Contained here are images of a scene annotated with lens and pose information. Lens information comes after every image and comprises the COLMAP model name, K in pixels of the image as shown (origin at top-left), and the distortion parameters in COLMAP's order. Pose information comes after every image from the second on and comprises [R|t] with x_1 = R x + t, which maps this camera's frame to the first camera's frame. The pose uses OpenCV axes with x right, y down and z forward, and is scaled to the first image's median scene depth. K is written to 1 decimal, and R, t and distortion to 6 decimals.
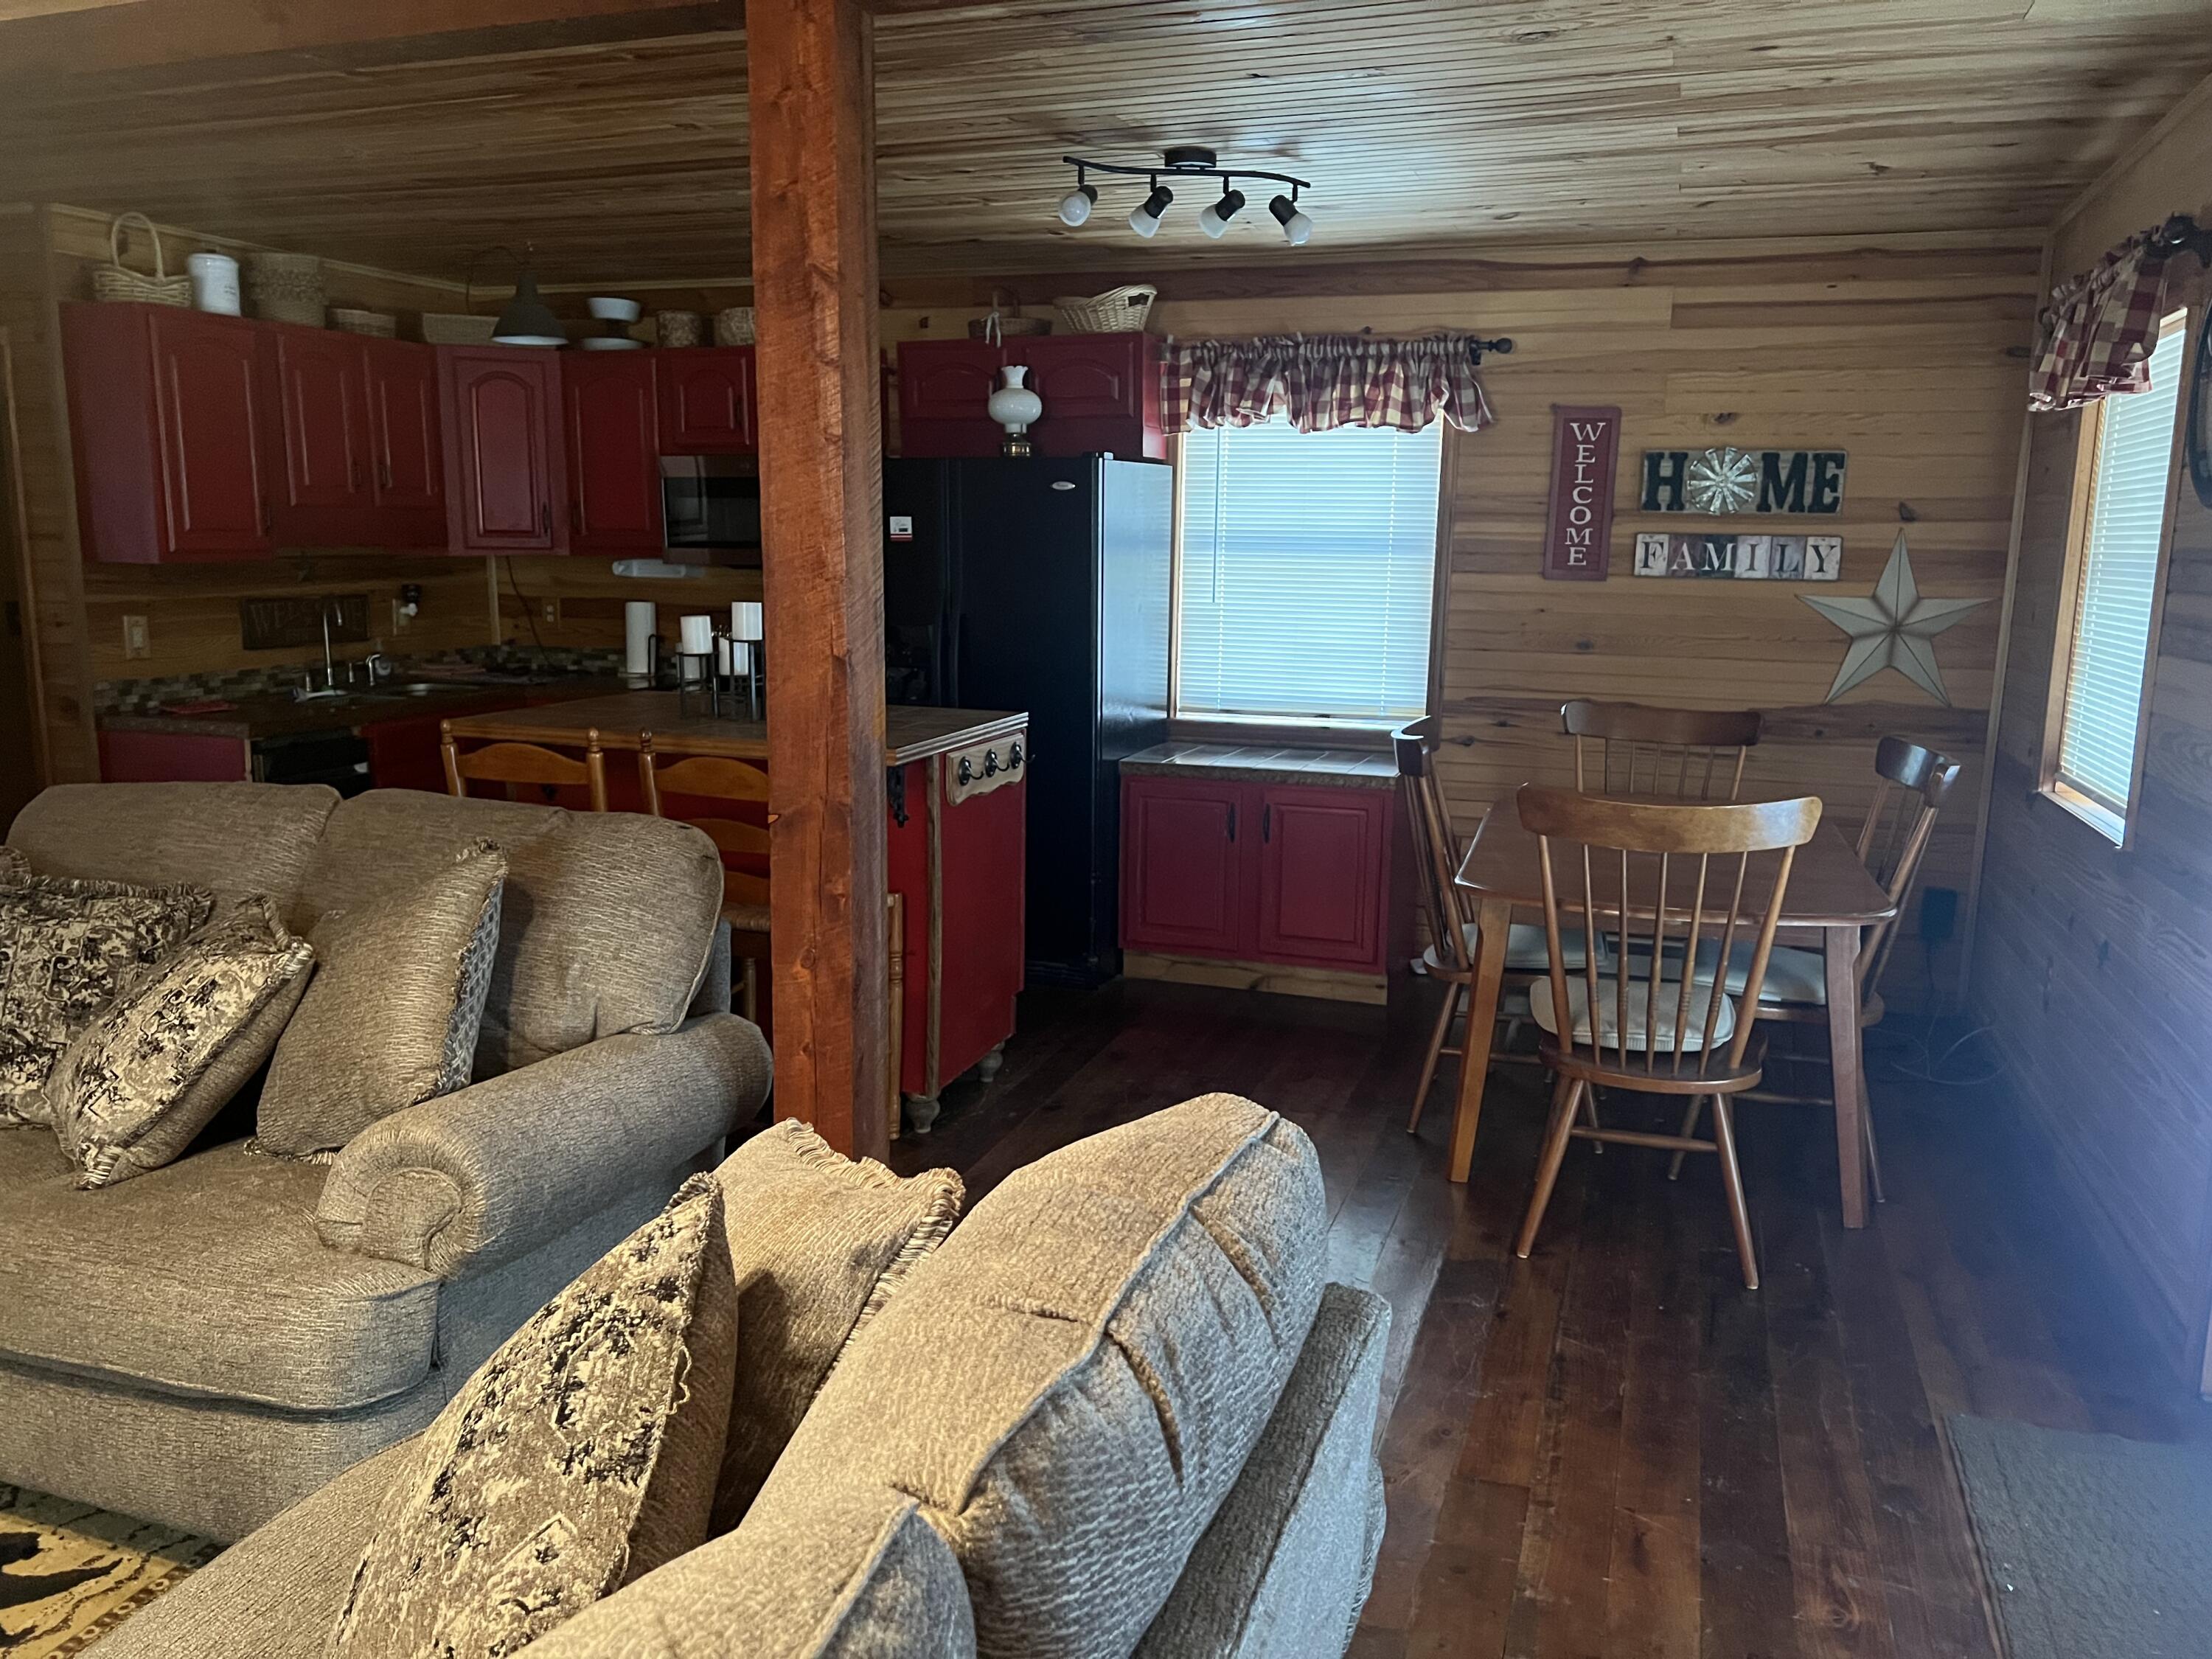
lens RADIAL K [[1650.0, 0, 1106.0], [0, 1650.0, 829.5], [0, 0, 1]] dist [0.078899, -0.095006]
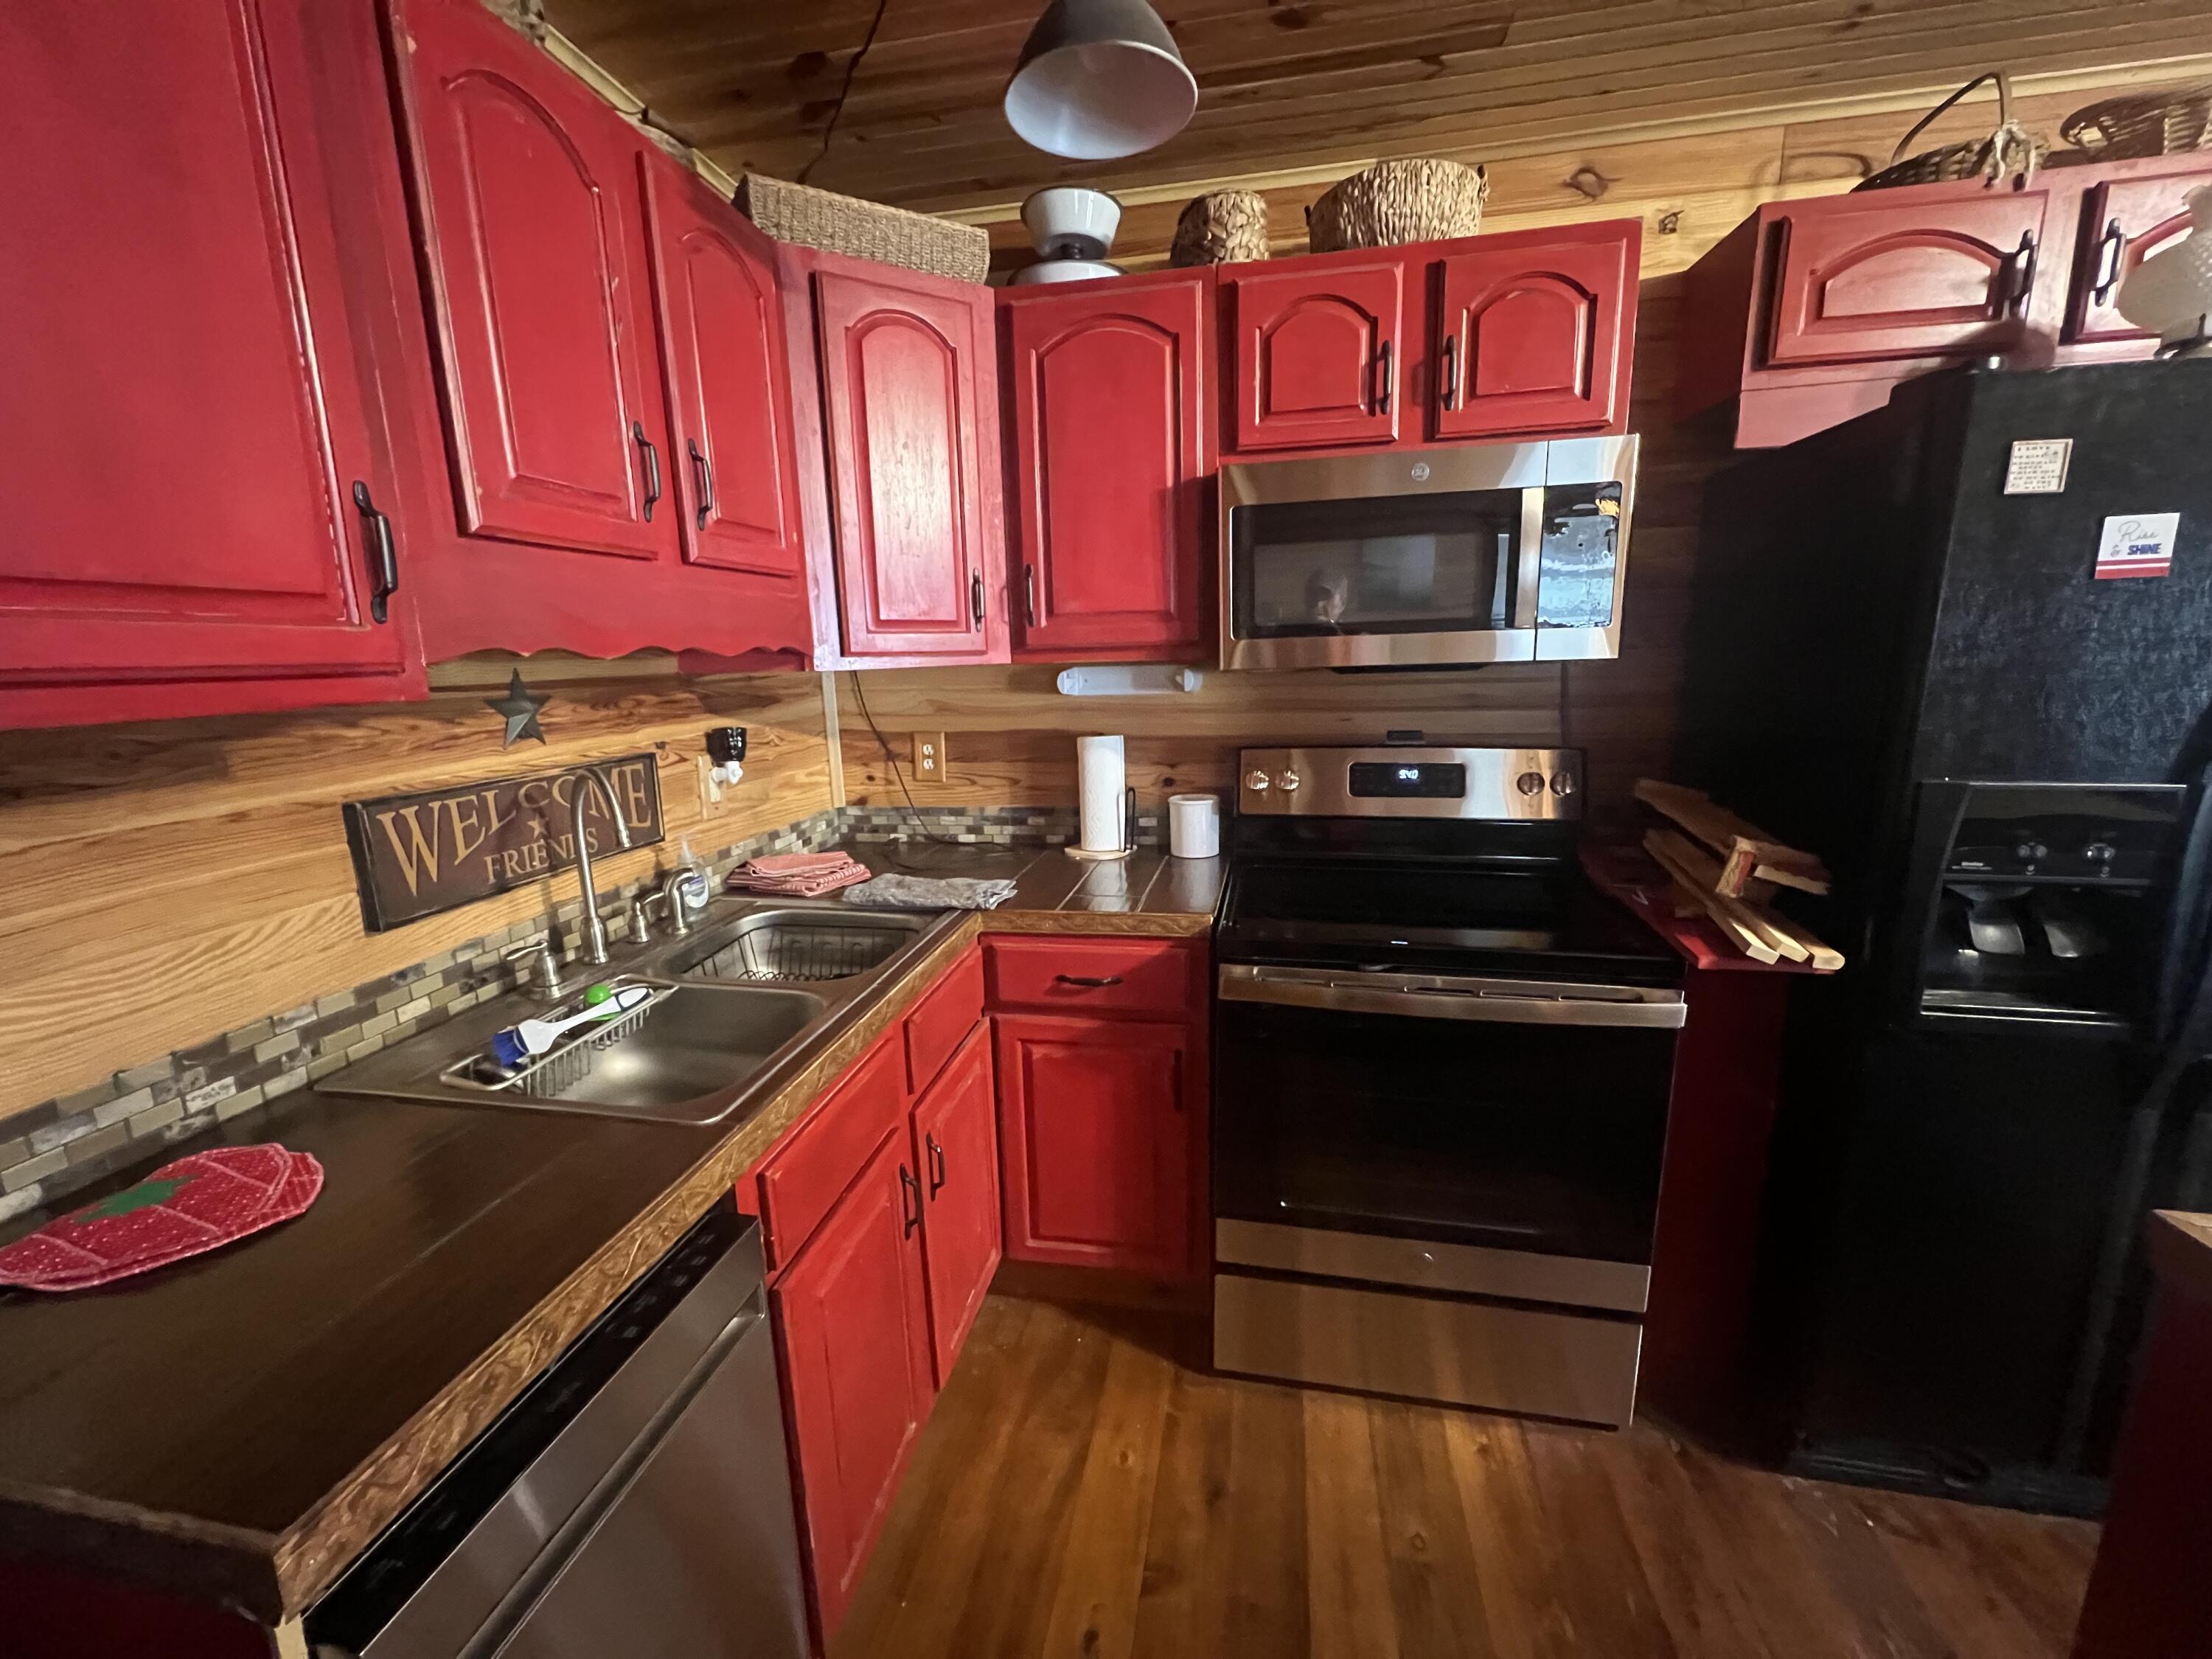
lens RADIAL K [[872.9, 0, 1106.0], [0, 872.9, 829.5], [0, 0, 1]] dist [-0.009107, -0.000101]
pose [[0.989460, -0.059479, 0.132028, -0.393109], [0.057042, 0.998126, 0.022171, -0.132487], [-0.133099, -0.014406, 0.990998, 0.824208]]
